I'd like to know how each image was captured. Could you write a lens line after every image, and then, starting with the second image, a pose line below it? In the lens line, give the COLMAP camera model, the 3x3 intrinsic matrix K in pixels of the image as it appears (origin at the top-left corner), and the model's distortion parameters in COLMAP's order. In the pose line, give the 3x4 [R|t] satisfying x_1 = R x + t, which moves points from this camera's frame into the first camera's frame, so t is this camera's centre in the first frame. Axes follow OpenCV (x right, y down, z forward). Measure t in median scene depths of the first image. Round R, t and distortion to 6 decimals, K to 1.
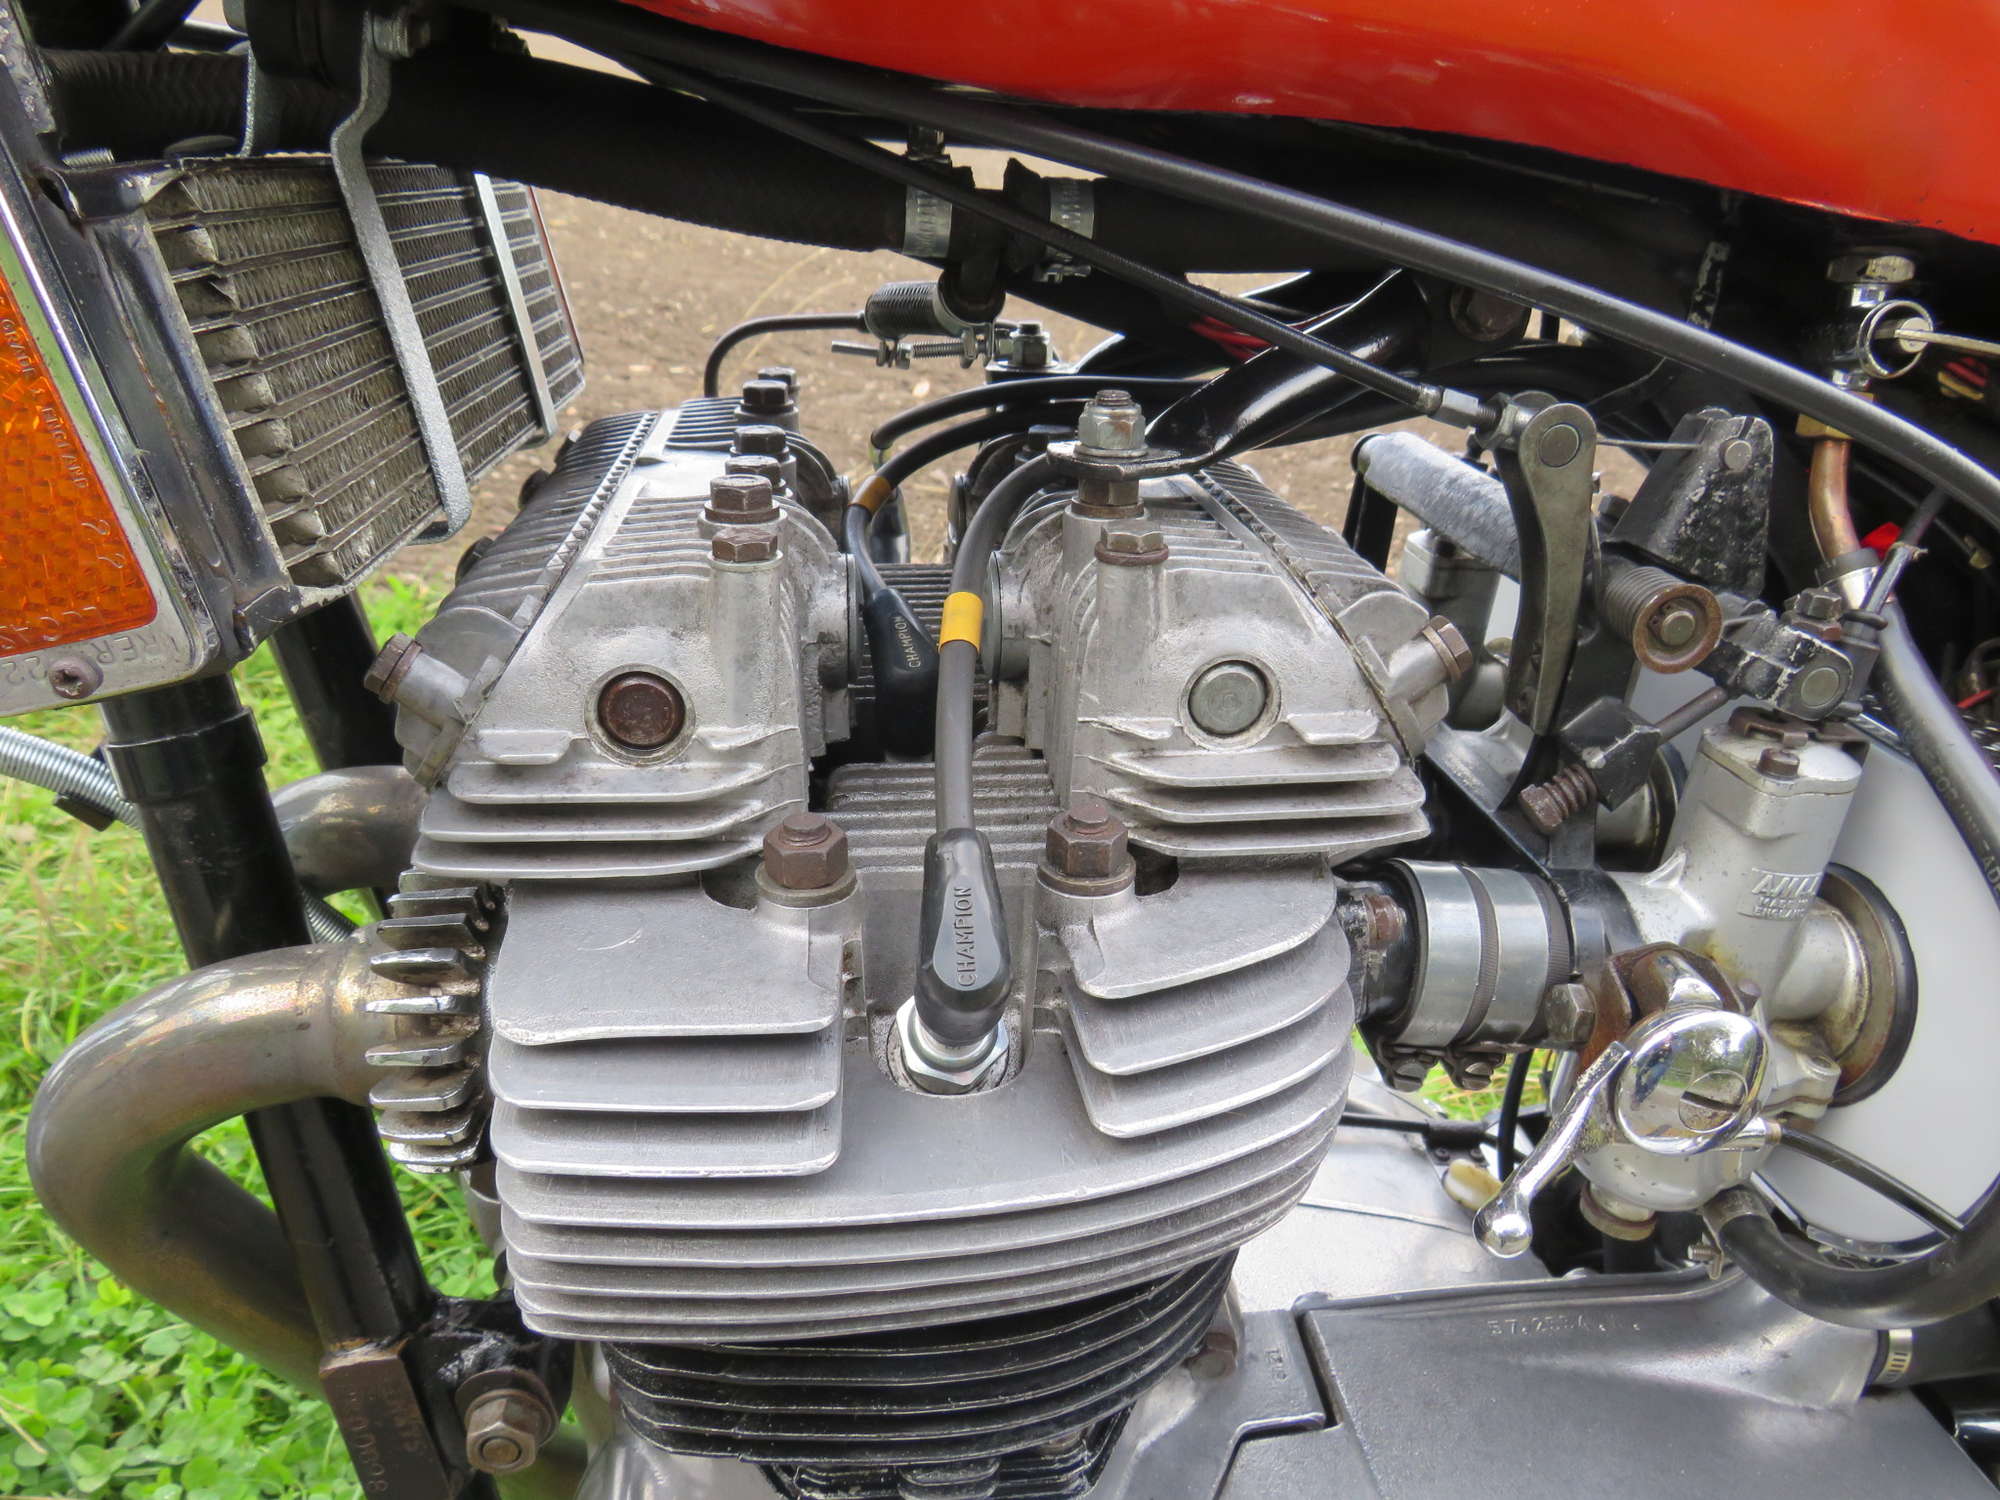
lens RADIAL K [[1394.9, 0, 995.8], [0, 1394.9, 755.6], [0, 0, 1]] dist [-0.010396, -0.008132]
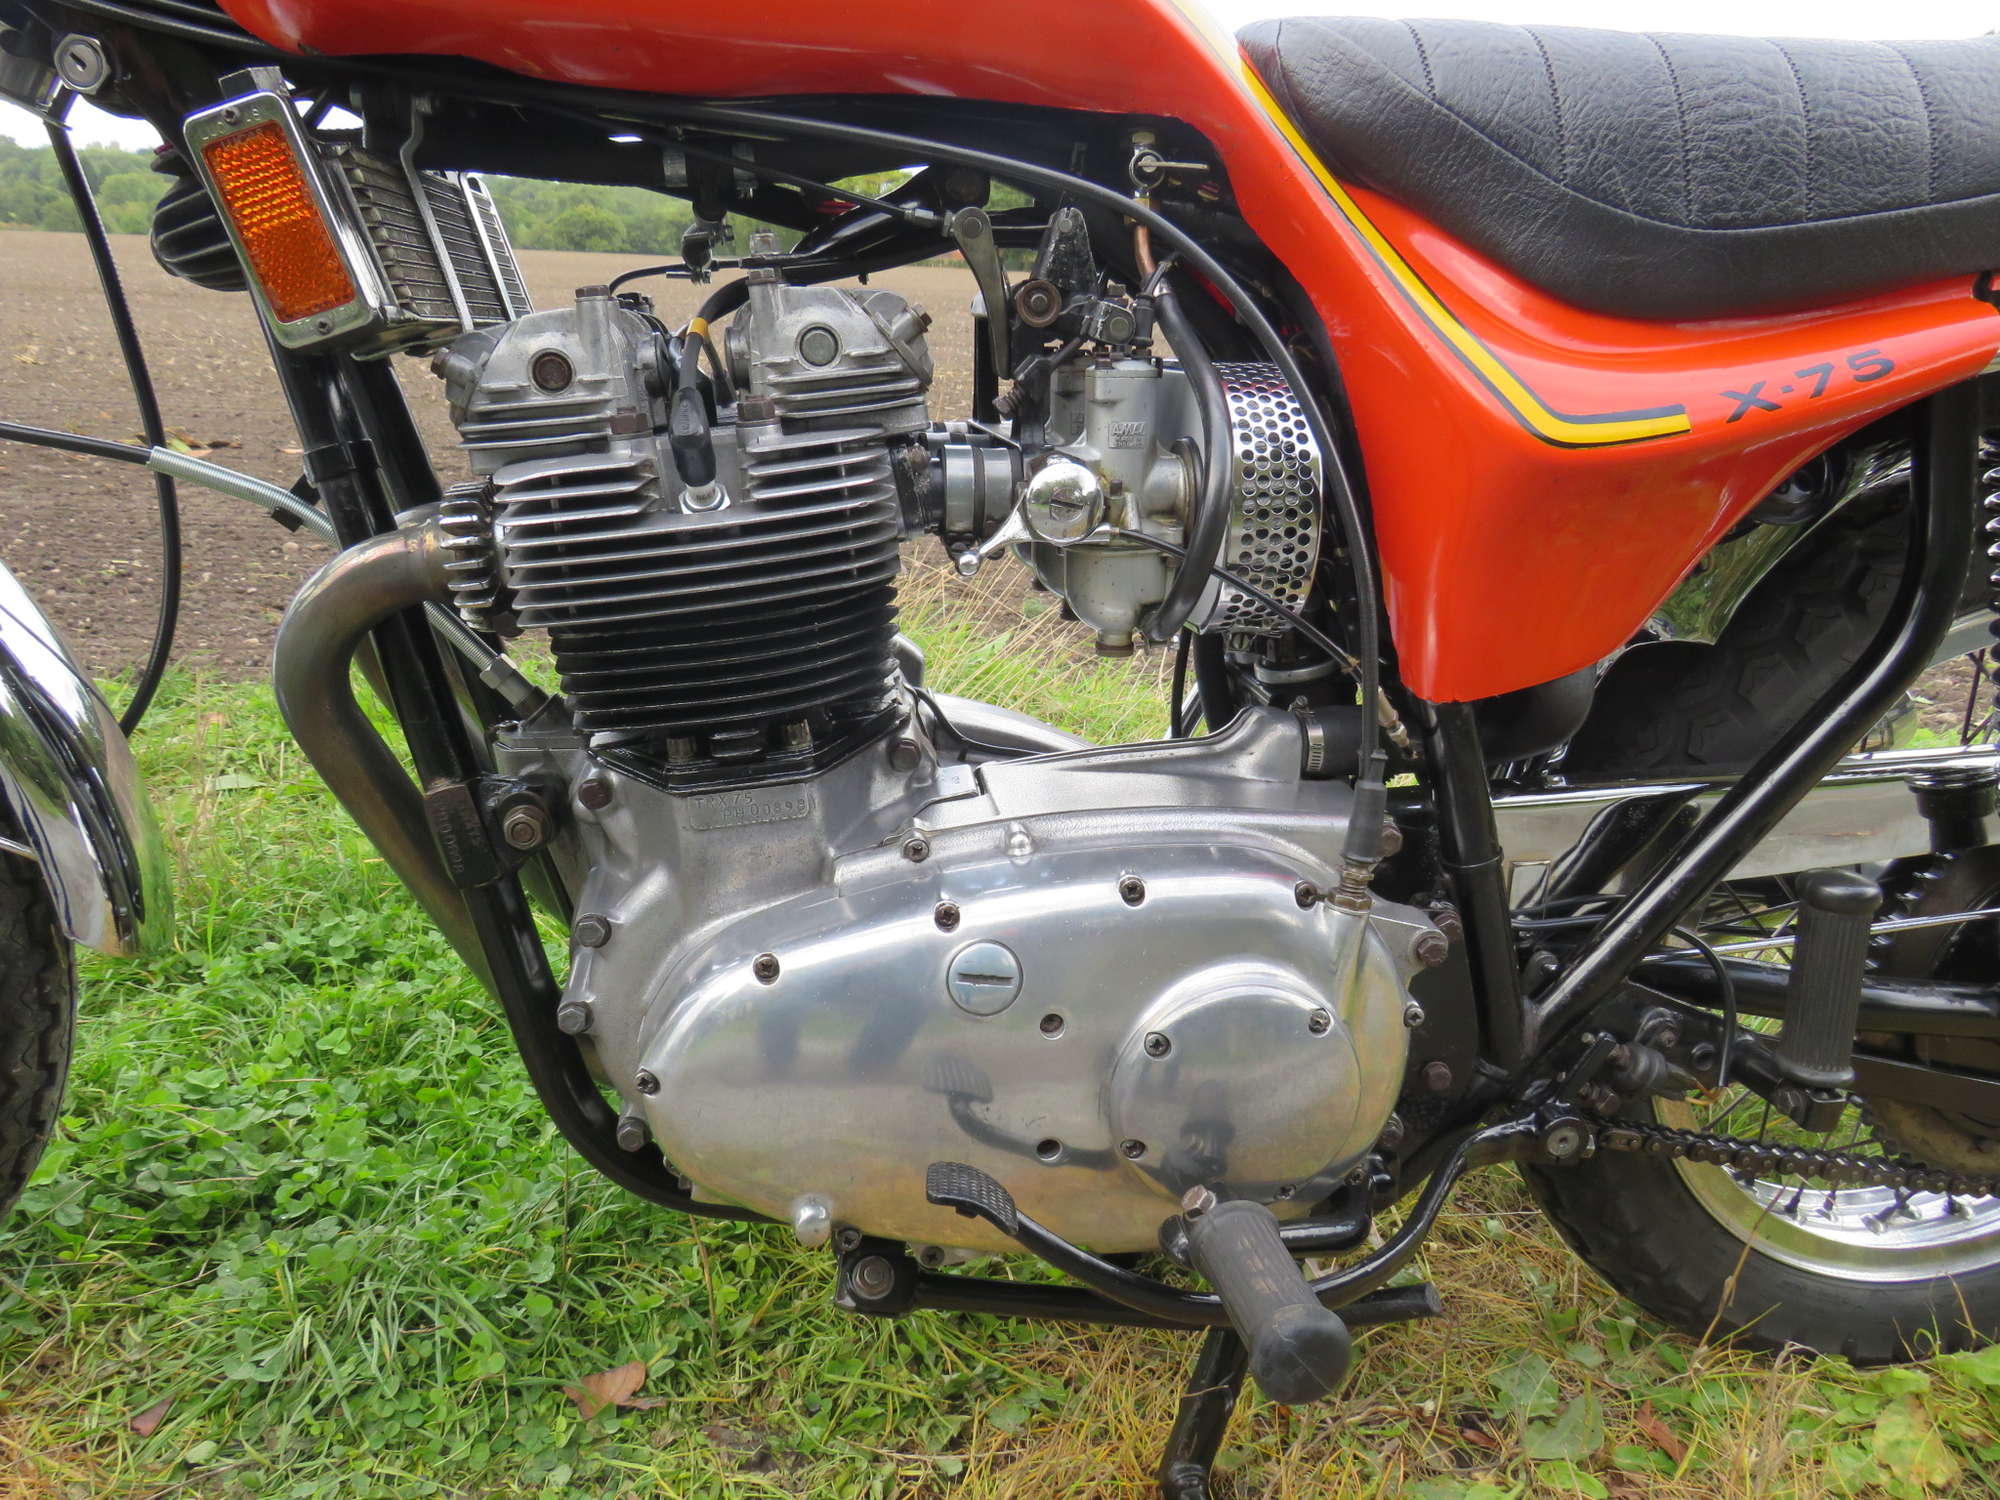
lens RADIAL K [[1394.9, 0, 996.7], [0, 1394.9, 755.0], [0, 0, 1]] dist [-0.010396, -0.008132]
pose [[0.993877, -0.109515, -0.014688, 0.409318], [0.107425, 0.988804, -0.103568, 0.857006], [0.025866, 0.101356, 0.994514, -1.114326]]
